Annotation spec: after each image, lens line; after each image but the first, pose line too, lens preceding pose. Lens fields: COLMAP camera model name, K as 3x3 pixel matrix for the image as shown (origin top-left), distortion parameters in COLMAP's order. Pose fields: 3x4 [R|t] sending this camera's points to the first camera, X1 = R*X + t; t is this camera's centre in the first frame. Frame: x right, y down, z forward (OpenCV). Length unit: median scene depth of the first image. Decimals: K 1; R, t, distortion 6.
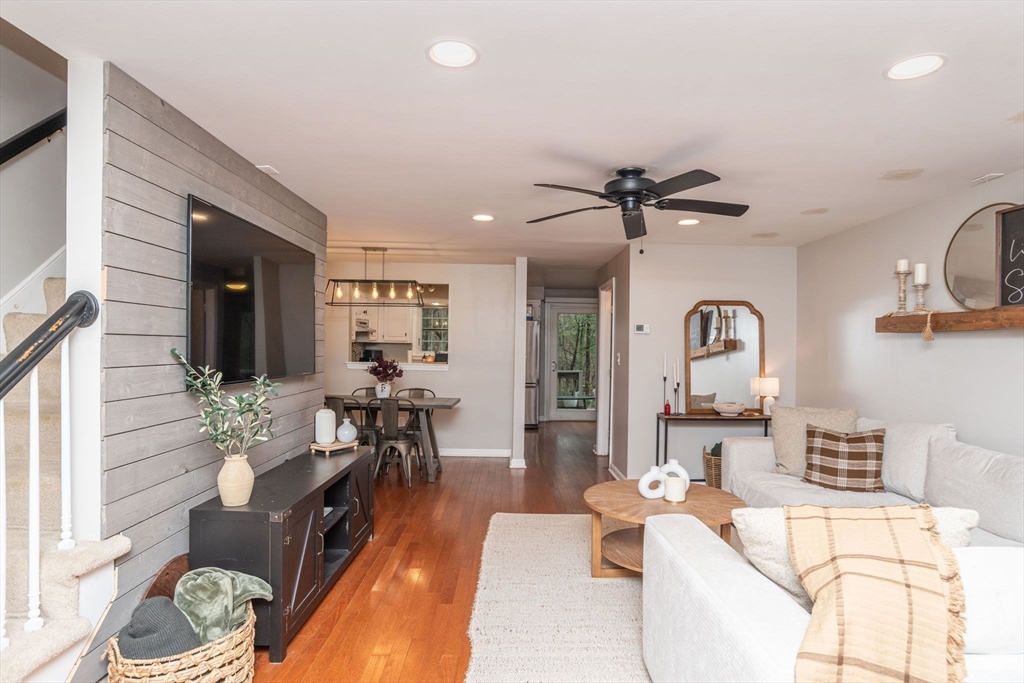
lens RADIAL K [[541.0, 0, 518.3], [0, 541.0, 346.9], [0, 0, 1]] dist [-0.050886, 0.021369]
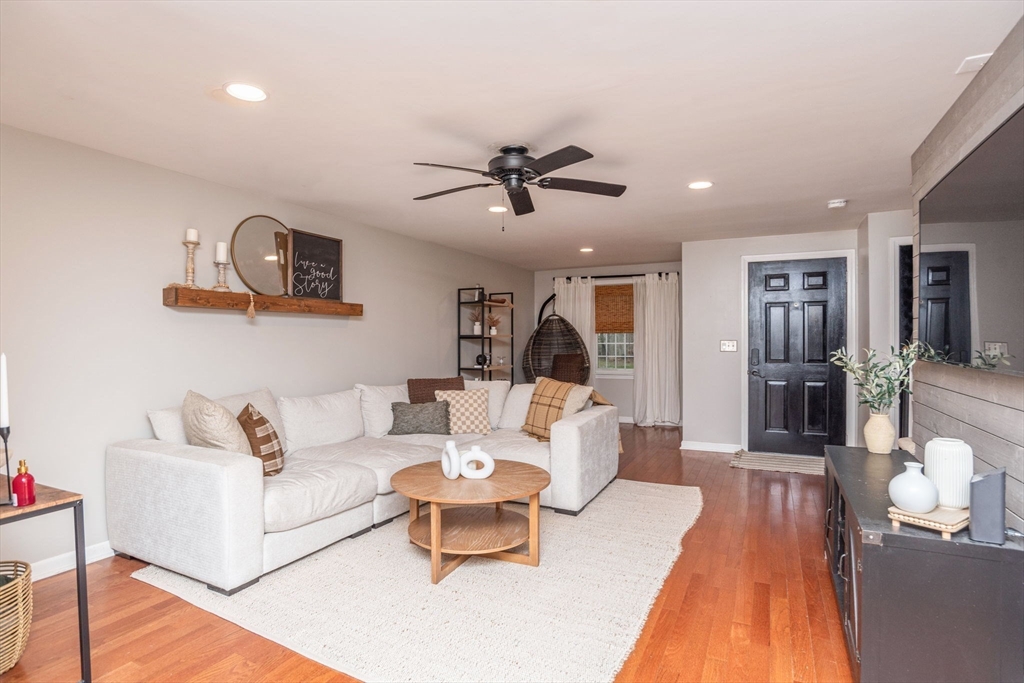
lens RADIAL K [[519.4, 0, 517.9], [0, 519.4, 343.4], [0, 0, 1]] dist [-0.050064, -0.000284]
pose [[-0.884104, -0.012599, 0.467120, -0.235467], [-0.003884, 0.999800, 0.019615, 0.018661], [-0.467274, 0.015527, -0.883976, 1.702636]]
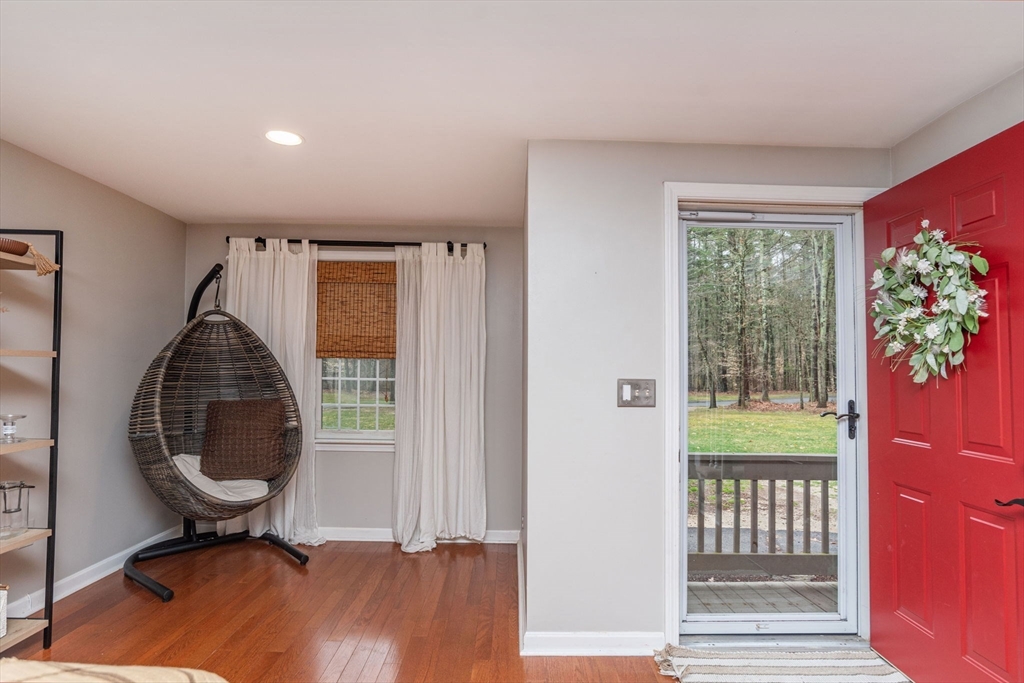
lens RADIAL K [[541.0, 0, 526.6], [0, 541.0, 360.9], [0, 0, 1]] dist [-0.050886, 0.021369]
pose [[-0.999661, -0.025805, 0.003434, 0.090973], [-0.025844, 0.999595, -0.011935, 0.028067], [-0.003125, -0.012020, -0.999923, 0.620680]]
